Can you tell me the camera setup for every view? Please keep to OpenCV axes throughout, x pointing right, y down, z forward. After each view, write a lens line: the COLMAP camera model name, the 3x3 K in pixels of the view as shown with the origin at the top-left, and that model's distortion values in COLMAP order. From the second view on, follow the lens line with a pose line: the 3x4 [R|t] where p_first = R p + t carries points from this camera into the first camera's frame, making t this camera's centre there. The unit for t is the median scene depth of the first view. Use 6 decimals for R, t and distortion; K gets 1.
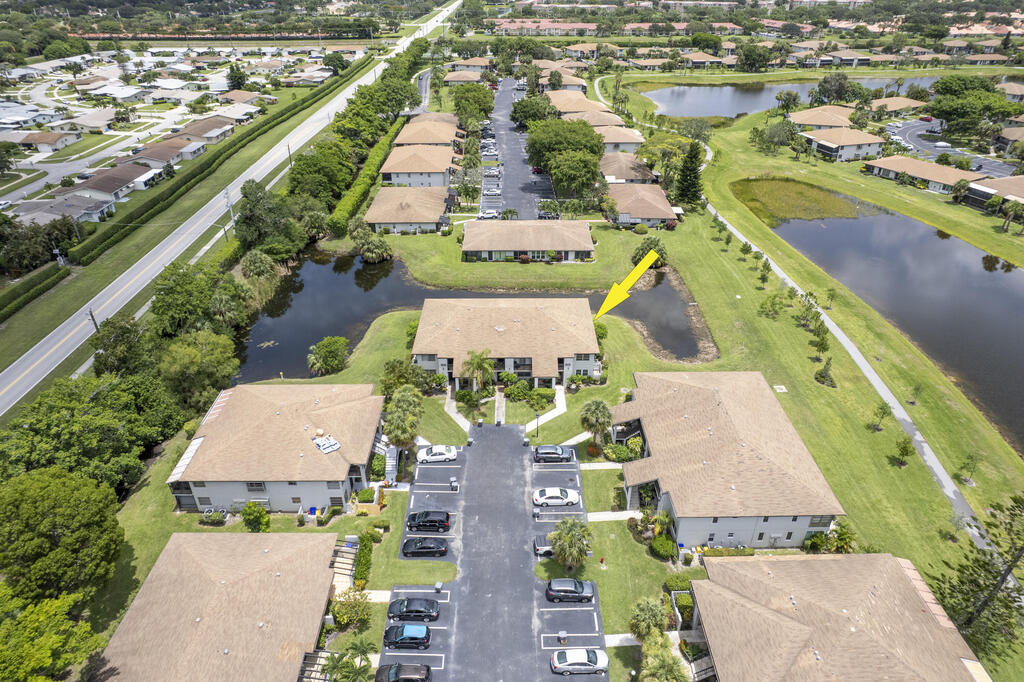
lens RADIAL K [[655.6, 0, 510.8], [0, 655.6, 343.7], [0, 0, 1]] dist [-0.042475, 0.021065]
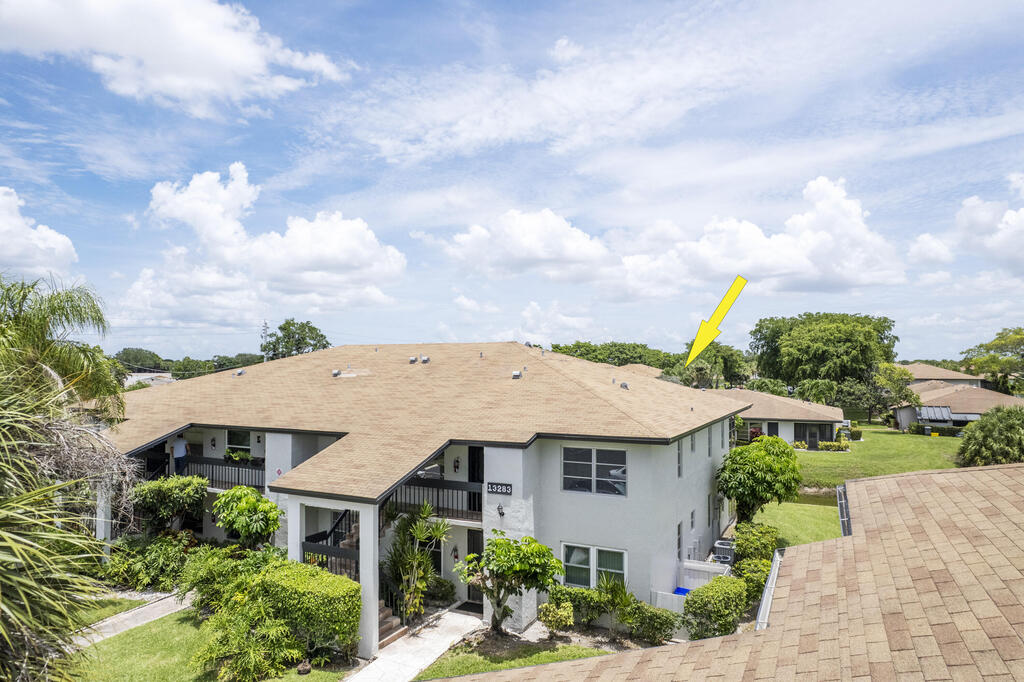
lens RADIAL K [[655.6, 0, 511.5], [0, 655.6, 341.0], [0, 0, 1]] dist [-0.042475, 0.021065]
pose [[0.895880, -0.011255, -0.444154, 0.176271], [-0.229239, 0.844628, -0.483790, 0.087789], [0.380590, 0.535235, 0.754105, 0.836979]]
